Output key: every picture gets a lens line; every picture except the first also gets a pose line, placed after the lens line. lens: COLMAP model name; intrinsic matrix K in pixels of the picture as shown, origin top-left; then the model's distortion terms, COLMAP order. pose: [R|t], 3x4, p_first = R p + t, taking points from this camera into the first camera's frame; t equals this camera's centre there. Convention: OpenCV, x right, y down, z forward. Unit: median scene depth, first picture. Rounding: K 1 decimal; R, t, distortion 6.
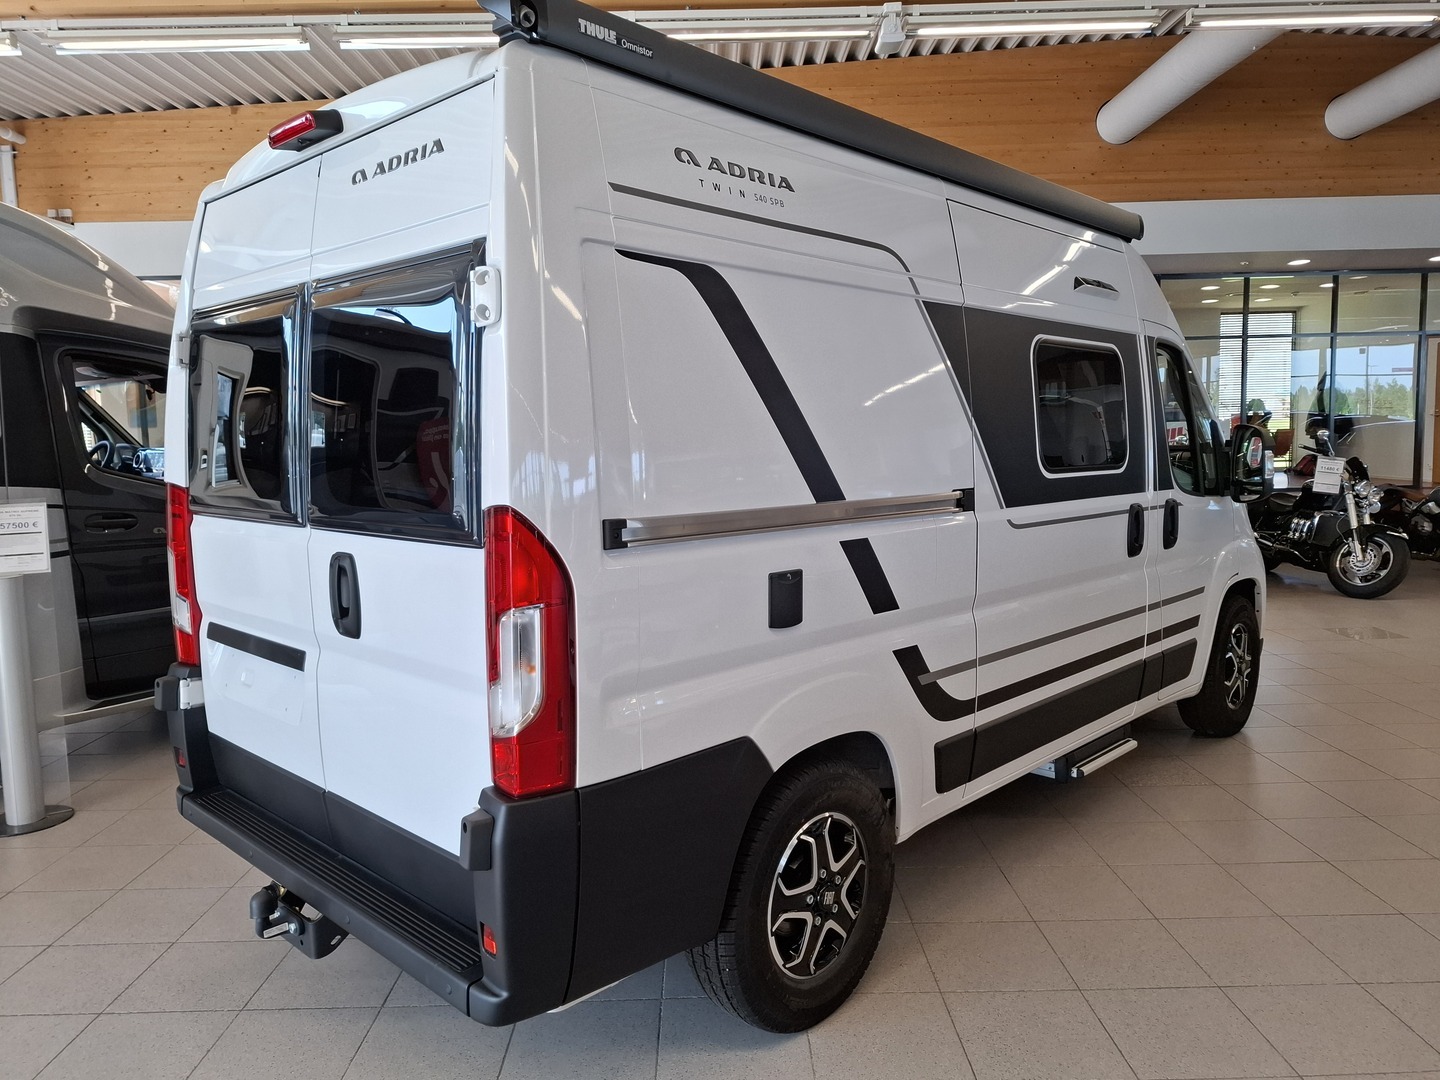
lens RADIAL K [[1006.6, 0, 720.0], [0, 1006.6, 540.0], [0, 0, 1]] dist [0.003459, 0.004281]
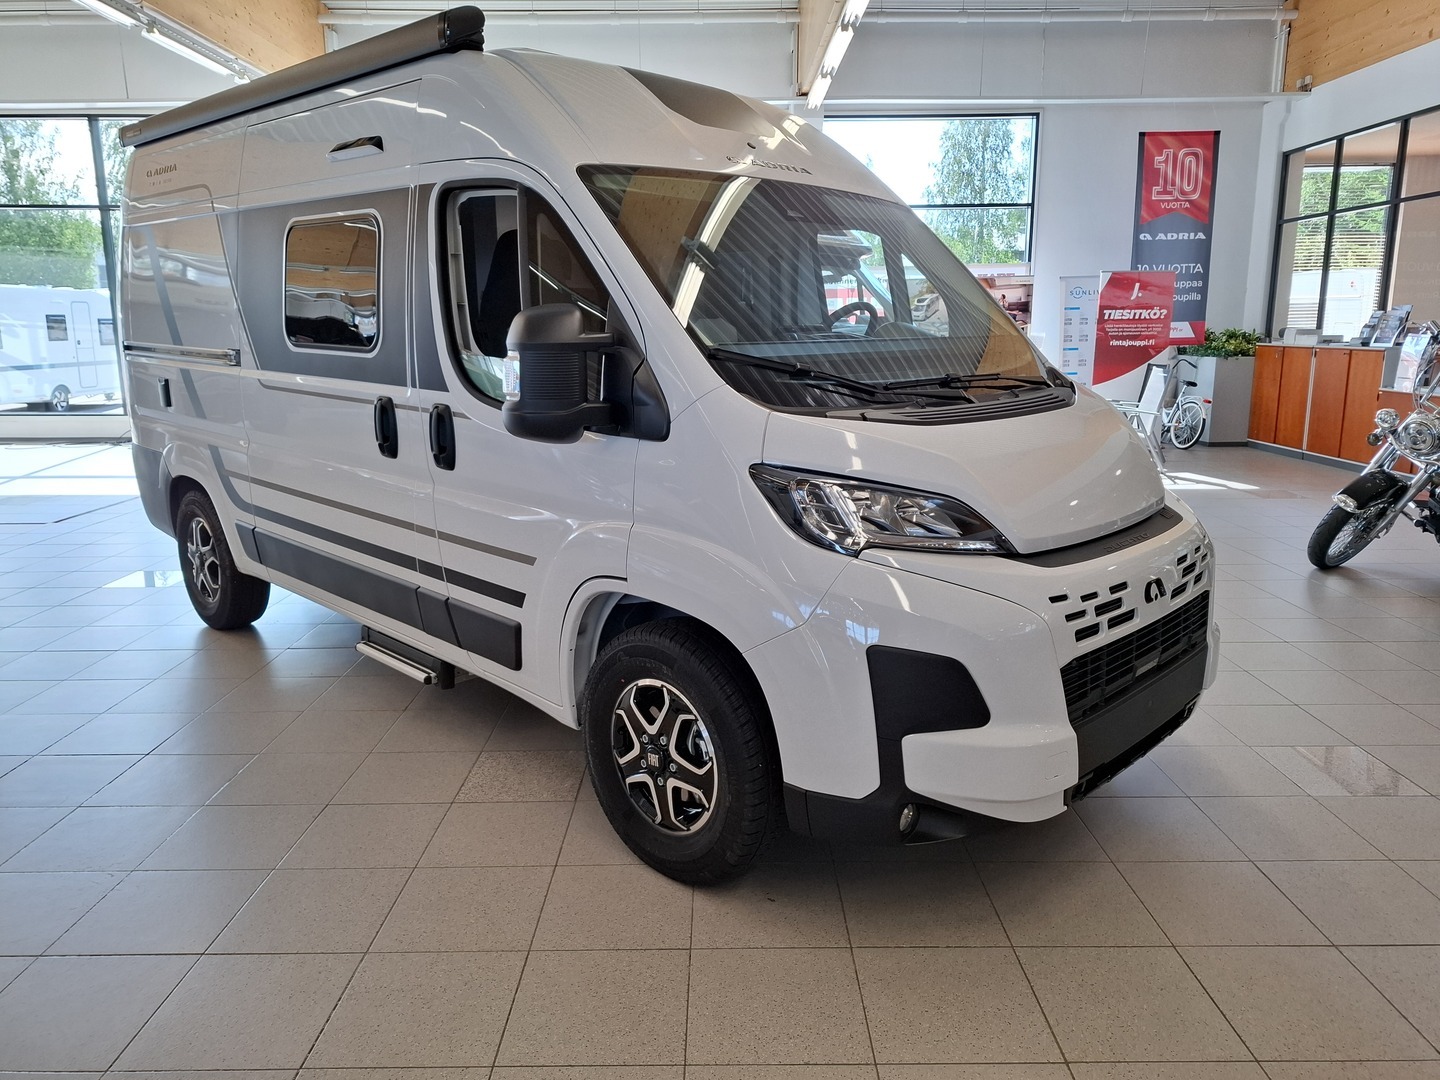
lens RADIAL K [[1006.6, 0, 720.0], [0, 1006.6, 540.0], [0, 0, 1]] dist [0.003459, 0.004281]
pose [[-0.014076, 0.237203, -0.971358, 1.280517], [-0.104302, 0.965806, 0.237359, -0.152209], [0.994446, 0.104656, 0.011146, 1.289751]]
